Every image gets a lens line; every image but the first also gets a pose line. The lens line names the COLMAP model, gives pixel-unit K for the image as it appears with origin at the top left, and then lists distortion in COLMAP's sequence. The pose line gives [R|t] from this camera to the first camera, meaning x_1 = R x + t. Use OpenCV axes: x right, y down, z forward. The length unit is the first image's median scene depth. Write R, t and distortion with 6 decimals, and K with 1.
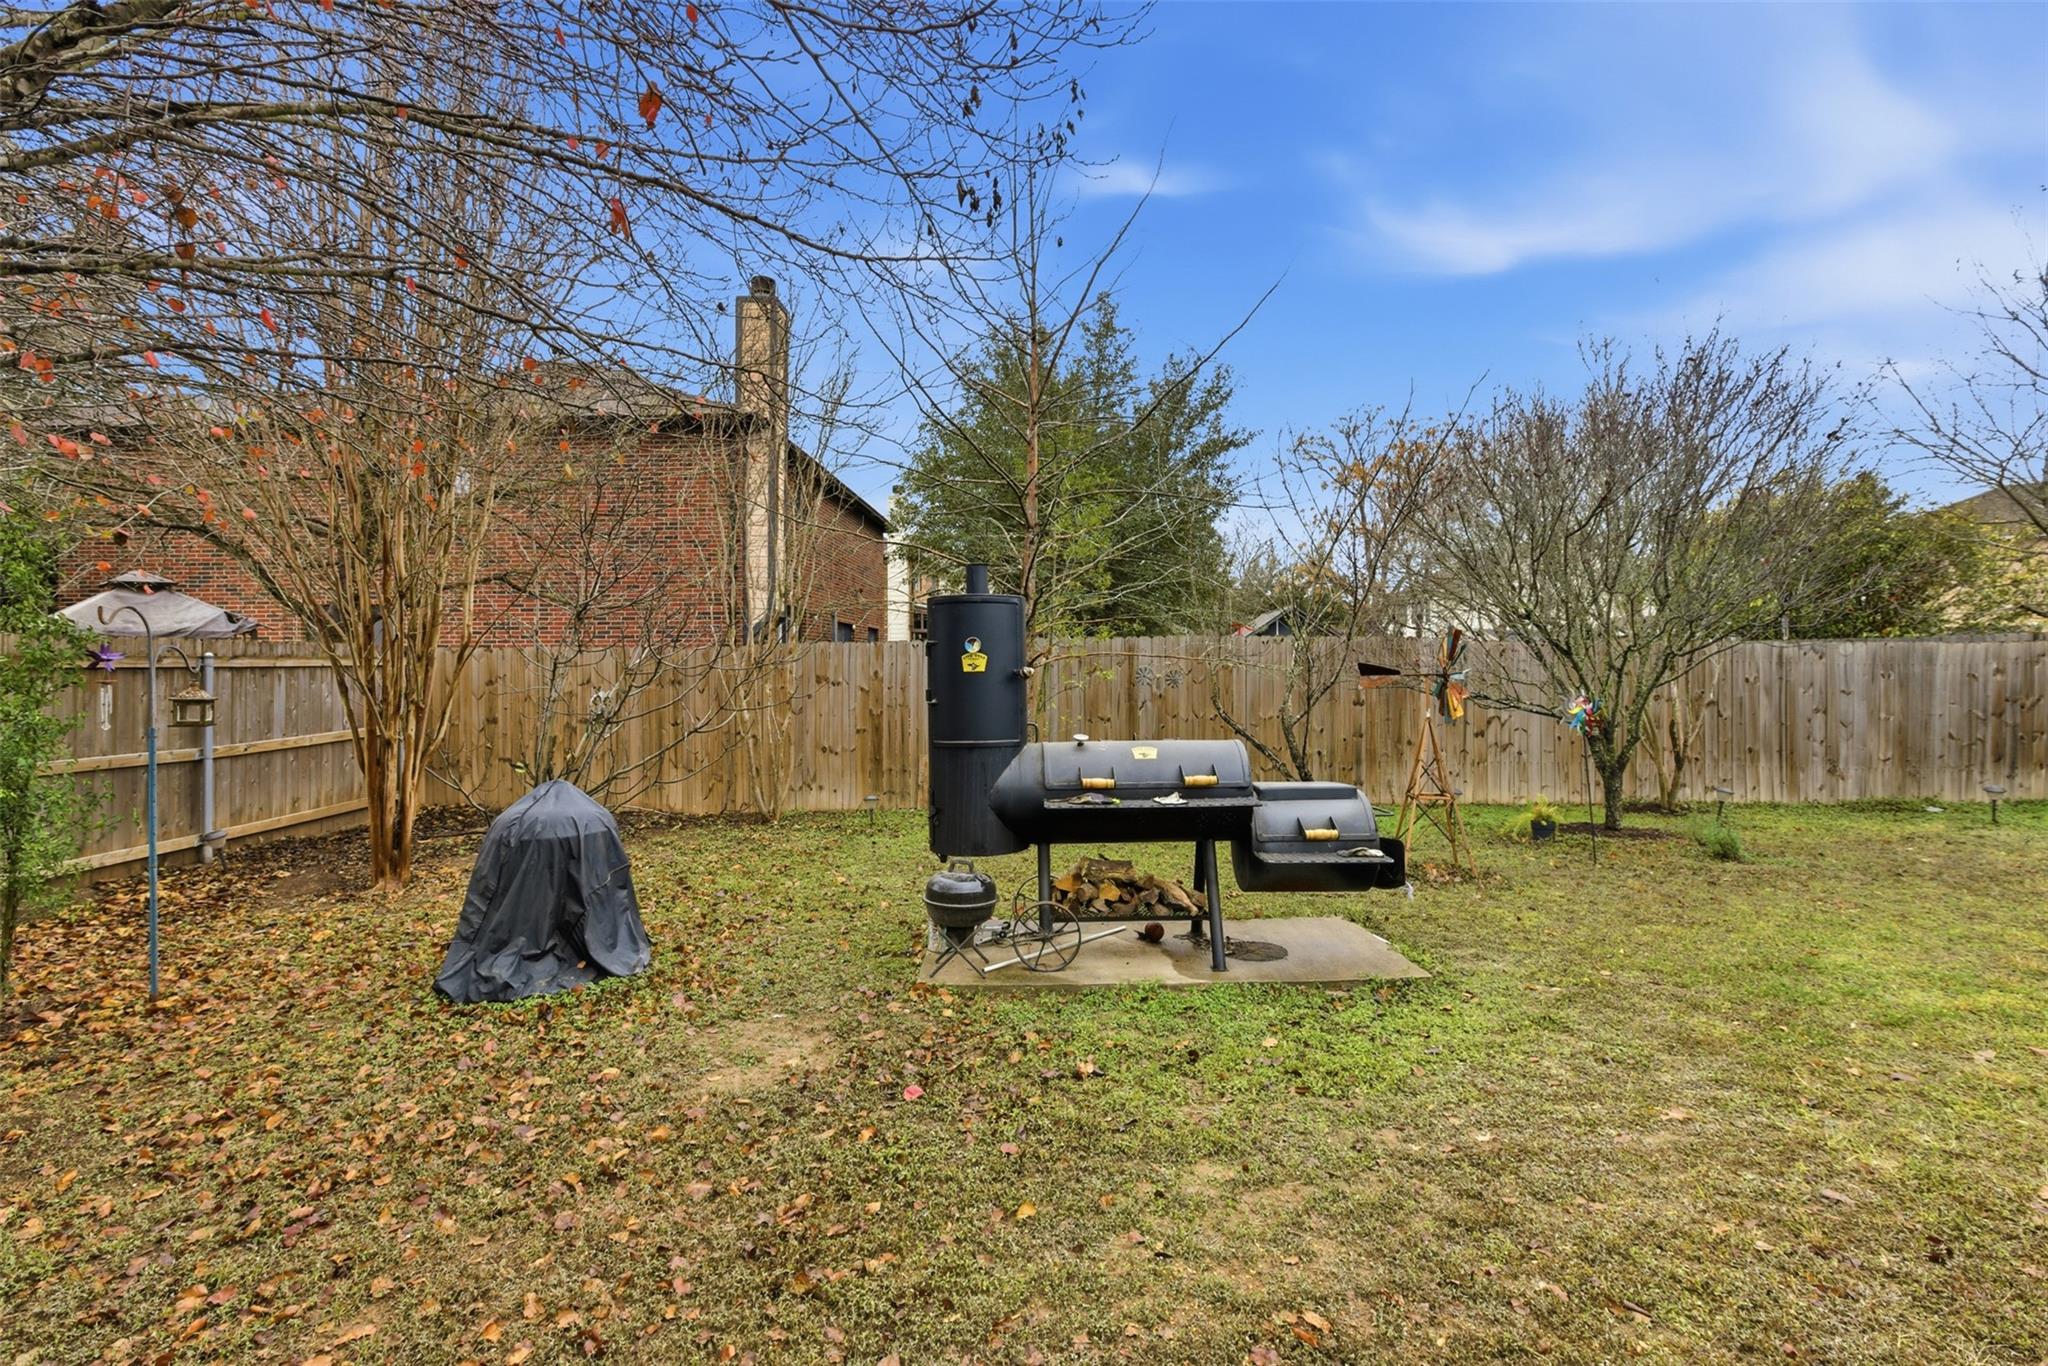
lens RADIAL K [[920.8, 0, 1028.1], [0, 920.8, 667.4], [0, 0, 1]] dist [-0.005543, 0.000903]
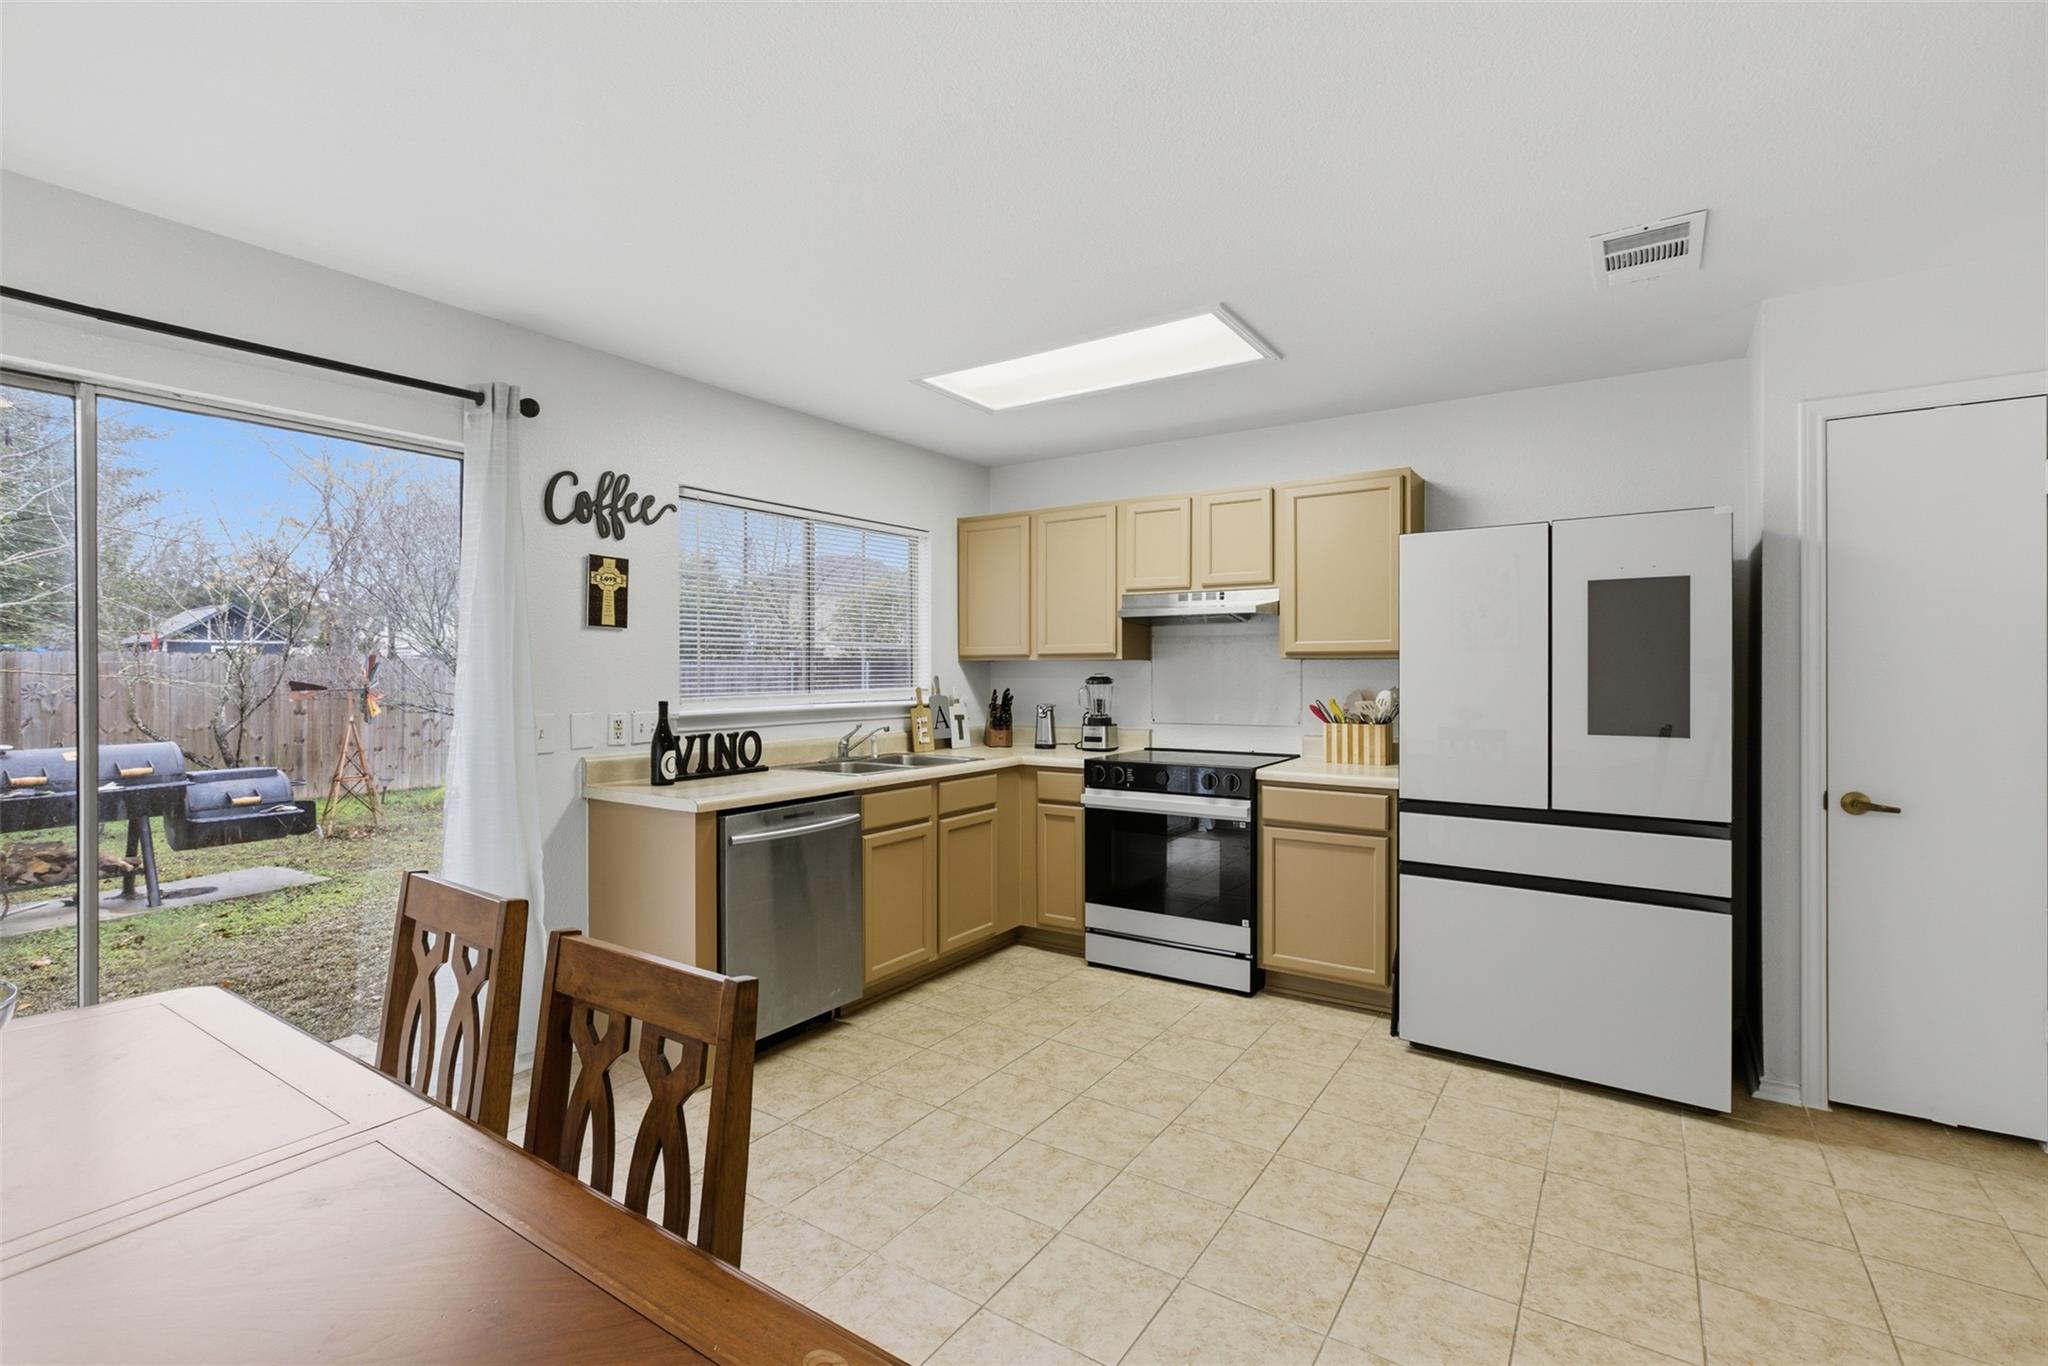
lens RADIAL K [[920.8, 0, 1028.1], [0, 920.8, 667.4], [0, 0, 1]] dist [-0.005543, 0.000903]
pose [[0.546208, 0.004607, 0.837637, -0.224744], [-0.000116, 0.999985, -0.005424, -0.024518], [-0.837650, 0.002866, 0.546200, -0.833958]]
